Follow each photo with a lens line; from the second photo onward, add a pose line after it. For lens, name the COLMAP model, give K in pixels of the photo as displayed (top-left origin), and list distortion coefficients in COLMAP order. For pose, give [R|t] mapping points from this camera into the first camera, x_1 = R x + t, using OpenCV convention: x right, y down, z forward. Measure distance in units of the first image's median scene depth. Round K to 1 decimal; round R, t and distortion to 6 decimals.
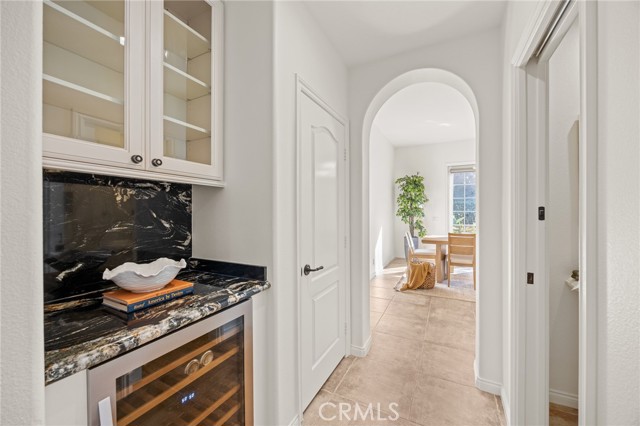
lens RADIAL K [[241.6, 0, 322.5], [0, 241.6, 211.8], [0, 0, 1]] dist [-0.002406, -0.000143]
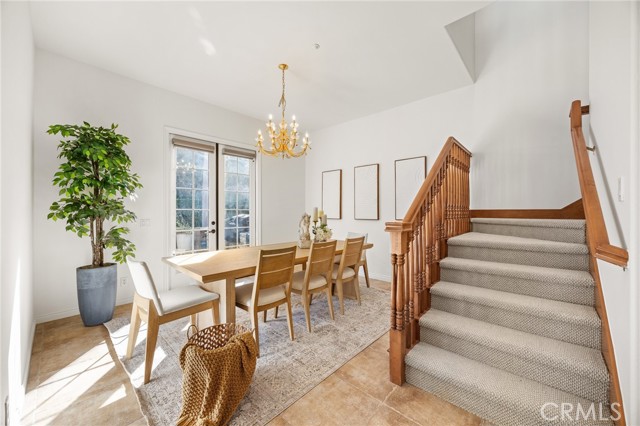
lens RADIAL K [[241.6, 0, 322.5], [0, 241.6, 211.8], [0, 0, 1]] dist [-0.002406, -0.000143]
pose [[0.249862, 0.008200, 0.968247, 0.044879], [-0.005188, 0.999961, -0.007130, 0.006960], [-0.968267, -0.003242, 0.249895, 0.494319]]
